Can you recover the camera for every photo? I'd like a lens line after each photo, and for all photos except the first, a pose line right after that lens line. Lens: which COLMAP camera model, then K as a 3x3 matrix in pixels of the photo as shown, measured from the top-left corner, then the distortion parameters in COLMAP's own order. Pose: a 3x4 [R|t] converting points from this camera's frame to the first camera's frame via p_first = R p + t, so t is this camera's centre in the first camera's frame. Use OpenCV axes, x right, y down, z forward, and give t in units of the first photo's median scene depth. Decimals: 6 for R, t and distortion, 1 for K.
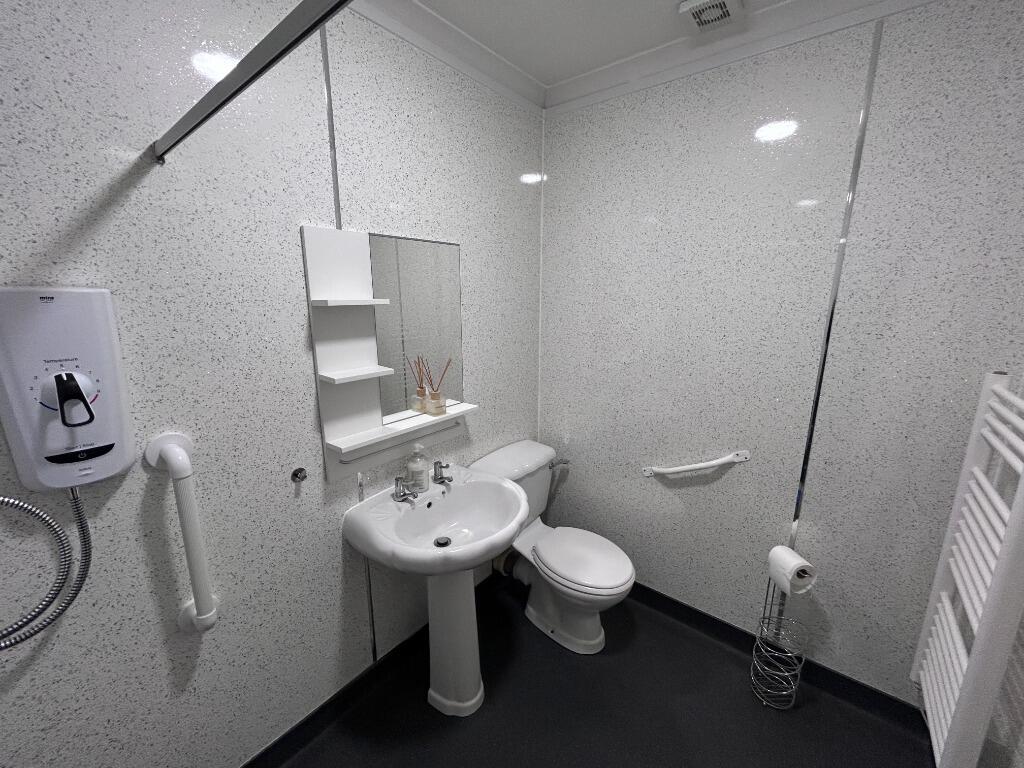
lens RADIAL K [[412.4, 0, 512.5], [0, 412.4, 385.1], [0, 0, 1]] dist [-0.000438, 0.000938]
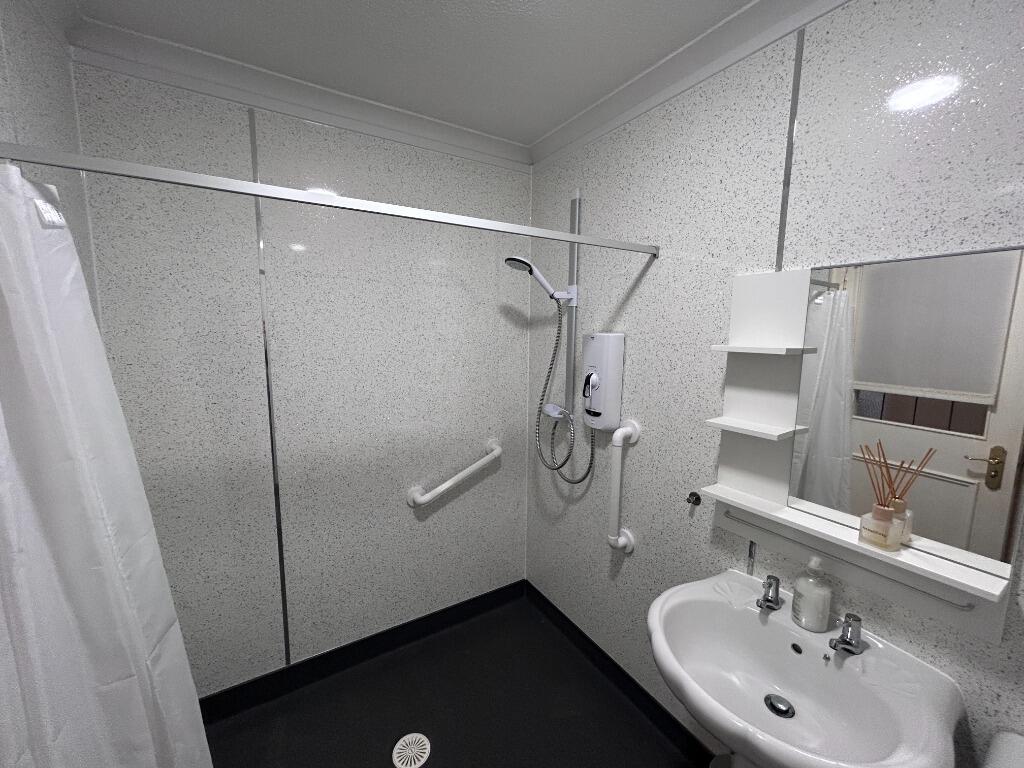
lens RADIAL K [[412.4, 0, 513.0], [0, 412.4, 384.7], [0, 0, 1]] dist [-0.000438, 0.000938]
pose [[-0.333176, 0.118118, -0.935437, 0.631552], [-0.219243, 0.955222, 0.198705, -0.183716], [0.917020, 0.271291, -0.292360, 0.766741]]
